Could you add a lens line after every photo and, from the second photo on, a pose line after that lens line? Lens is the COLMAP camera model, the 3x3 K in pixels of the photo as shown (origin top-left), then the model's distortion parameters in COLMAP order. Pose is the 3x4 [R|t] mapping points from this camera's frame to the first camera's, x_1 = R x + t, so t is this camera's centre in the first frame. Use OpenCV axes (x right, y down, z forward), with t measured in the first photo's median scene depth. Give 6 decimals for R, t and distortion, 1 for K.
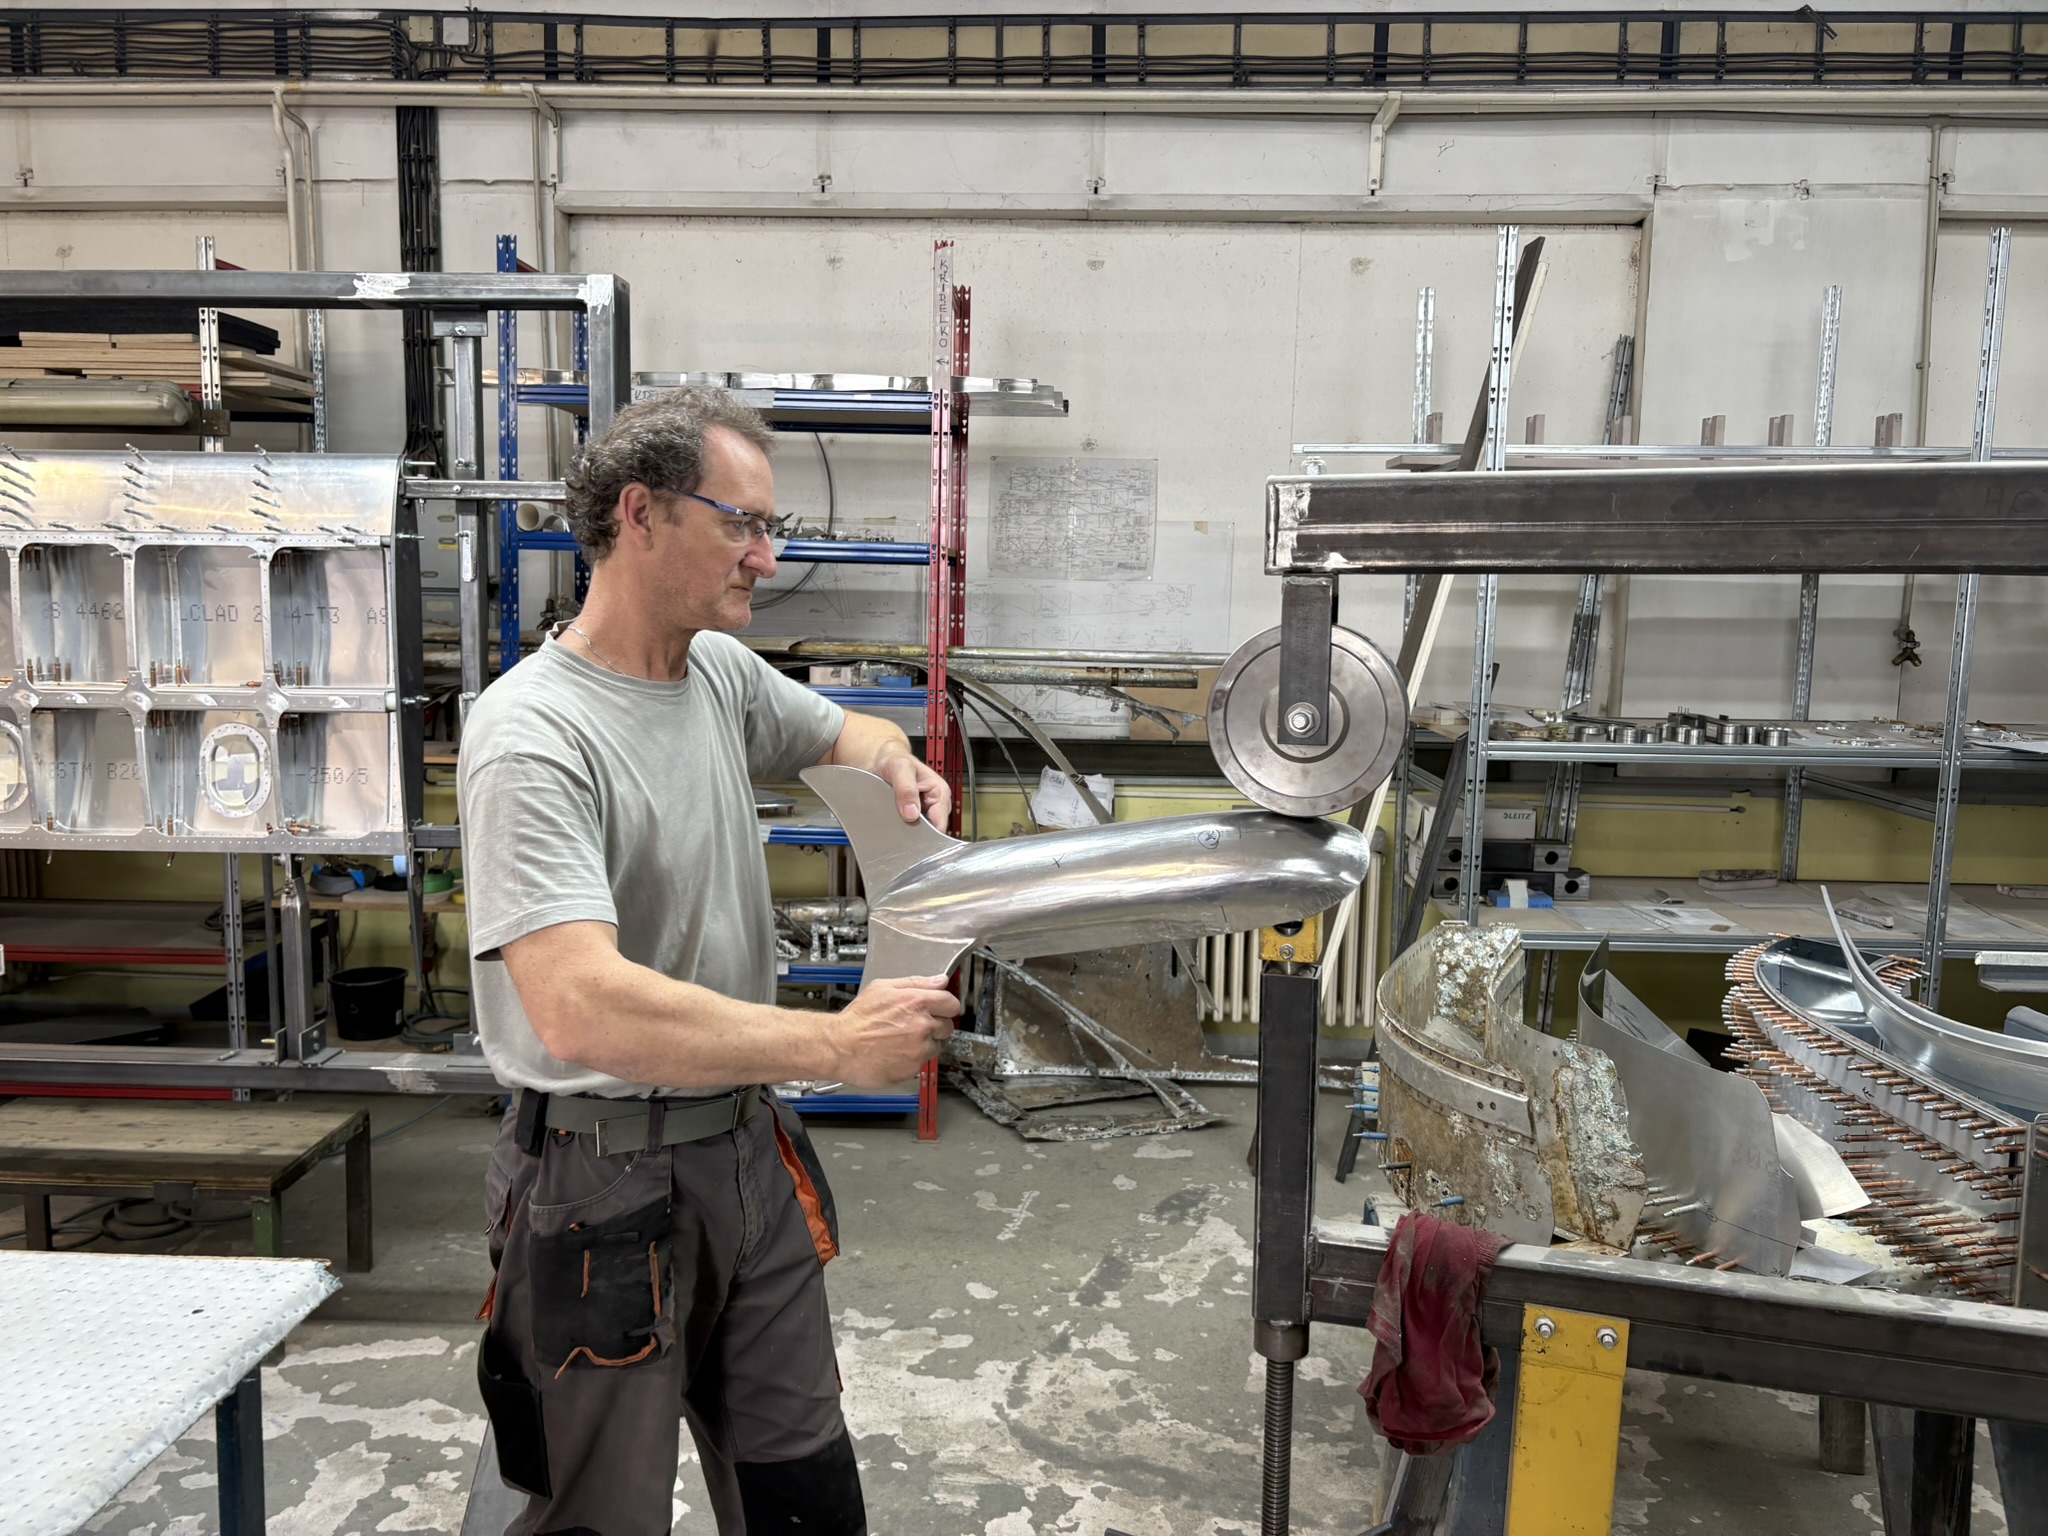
lens RADIAL K [[1542.3, 0, 946.7], [0, 1542.3, 795.0], [0, 0, 1]] dist [0.047427, -0.051572]
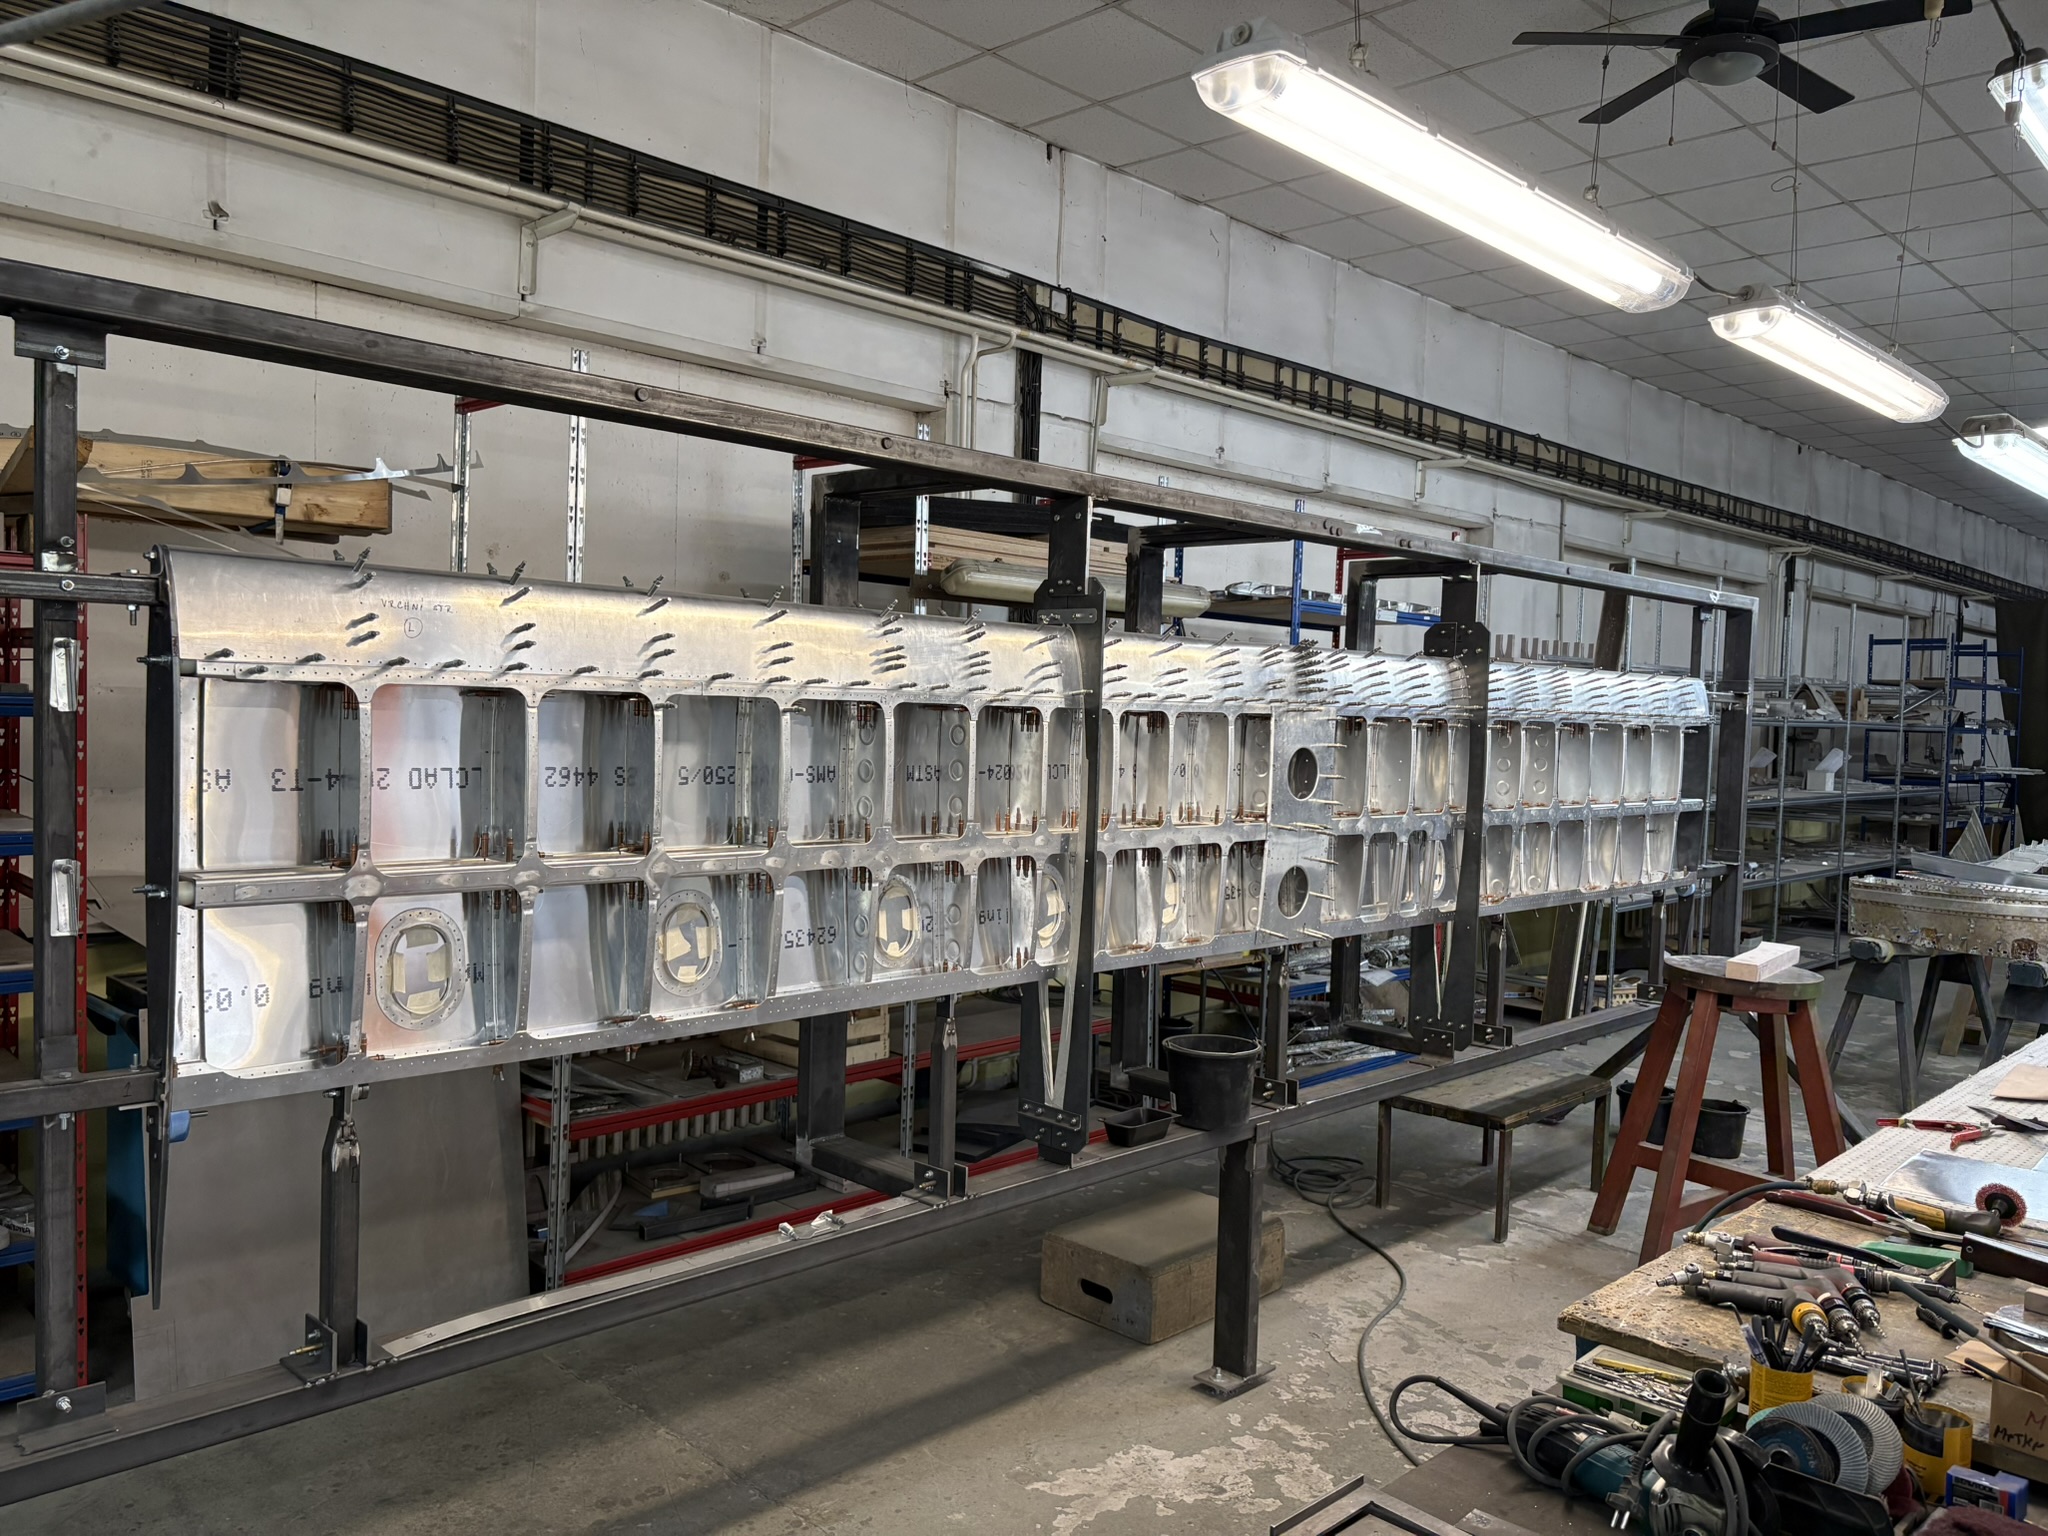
lens RADIAL K [[1557.6, 0, 1024.0], [0, 1557.6, 768.0], [0, 0, 1]] dist [0.009527, -0.004166]
pose [[0.656913, -0.031612, 0.753304, -1.307986], [0.068216, 0.997515, -0.017627, -0.083883], [-0.750874, 0.062966, 0.657437, 0.196032]]
